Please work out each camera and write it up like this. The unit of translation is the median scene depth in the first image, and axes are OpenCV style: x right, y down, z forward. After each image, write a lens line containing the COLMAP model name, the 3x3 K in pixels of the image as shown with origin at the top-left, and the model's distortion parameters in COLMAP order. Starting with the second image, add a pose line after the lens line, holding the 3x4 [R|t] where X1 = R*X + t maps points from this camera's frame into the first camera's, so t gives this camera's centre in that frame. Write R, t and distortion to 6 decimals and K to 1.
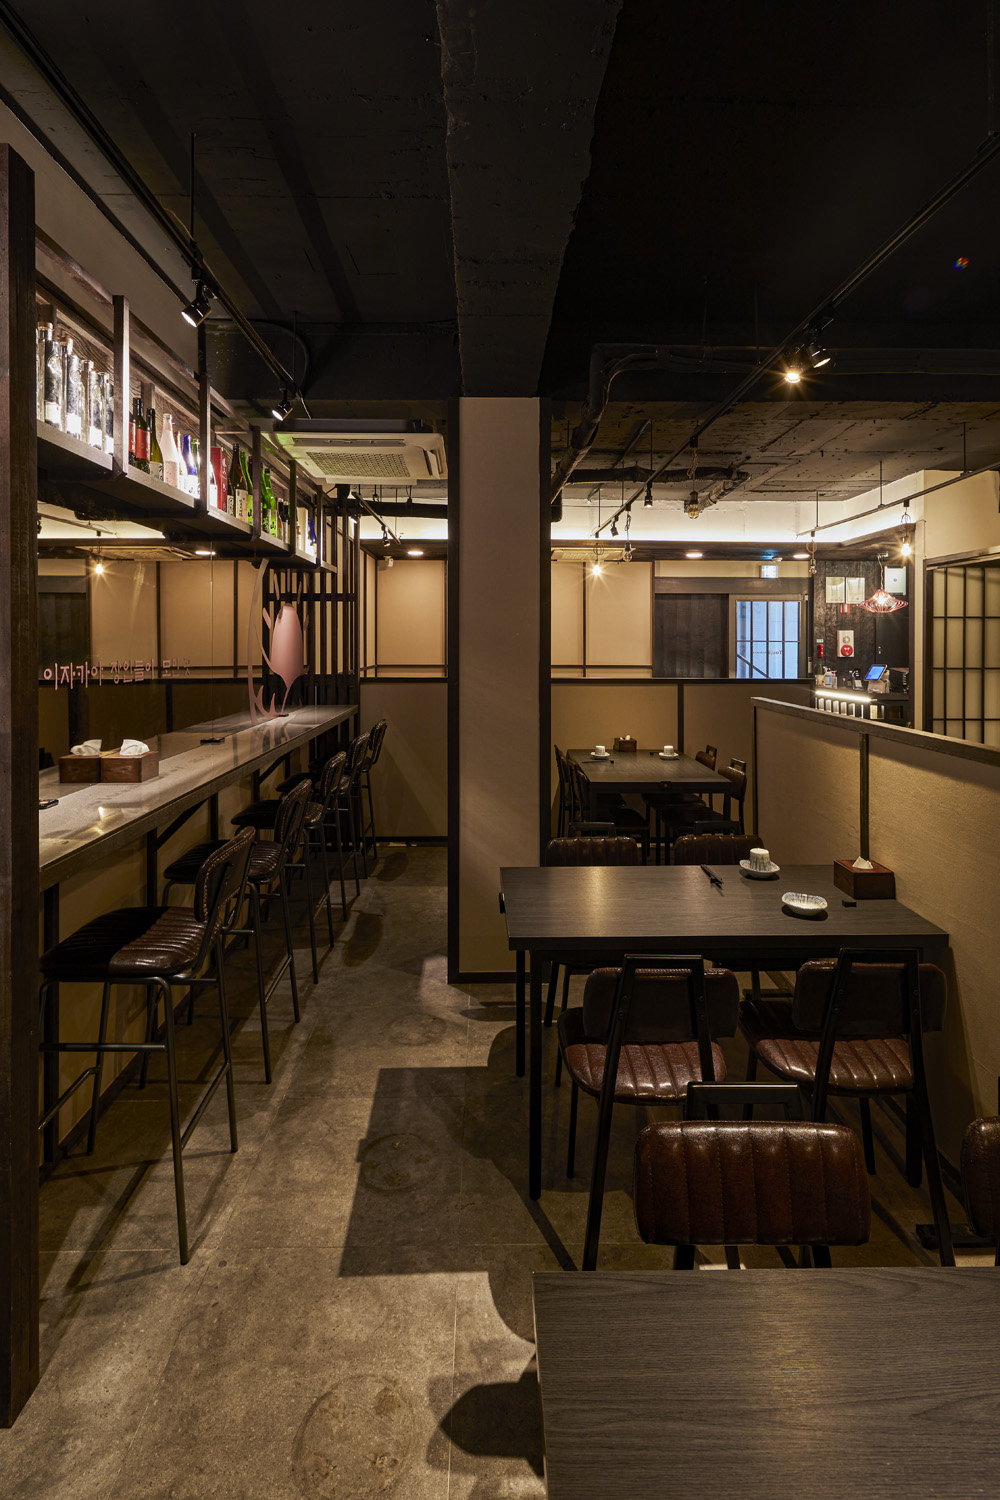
lens RADIAL K [[726.2, 0, 494.1], [0, 726.2, 638.4], [0, 0, 1]] dist [0.007713, -0.006325]
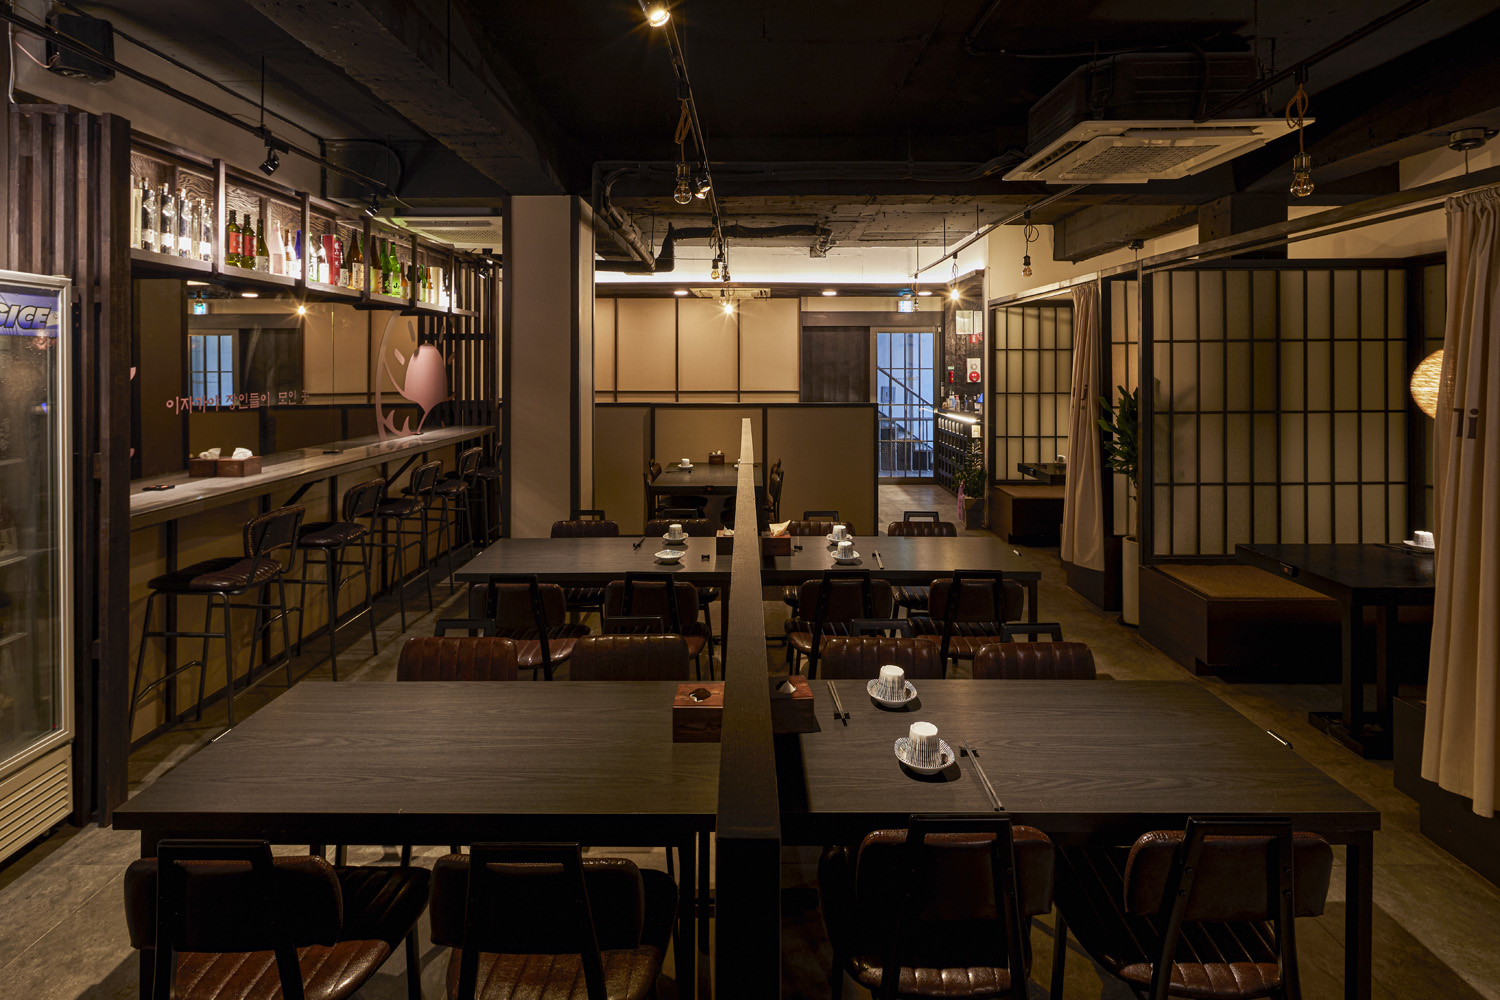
lens RADIAL K [[726.2, 0, 748.1], [0, 726.2, 352.8], [0, 0, 1]] dist [0.007713, -0.006325]
pose [[0.999597, -0.004507, -0.028013, 0.350630], [0.004219, 0.999937, -0.010357, -0.020257], [0.028057, 0.010235, 0.999554, -0.270708]]
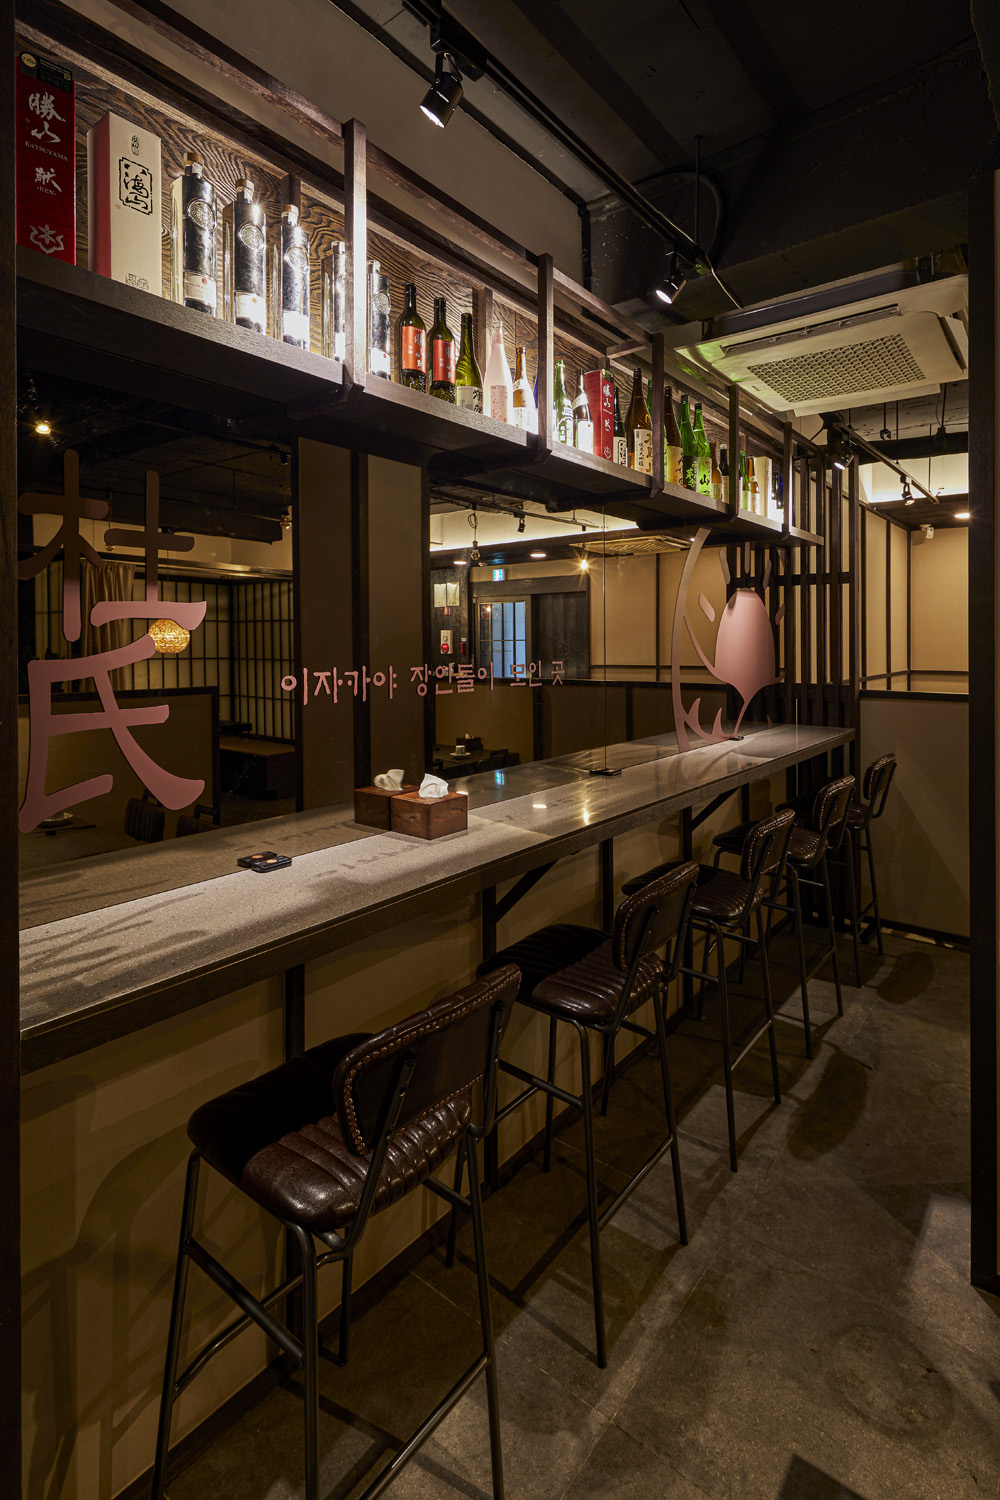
lens RADIAL K [[726.2, 0, 525.1], [0, 726.2, 639.4], [0, 0, 1]] dist [0.007713, -0.006325]
pose [[0.773557, -0.003265, -0.633719, 0.017260], [0.005076, 0.999987, 0.001044, 0.003092], [0.633707, -0.004024, 0.773563, 0.315494]]
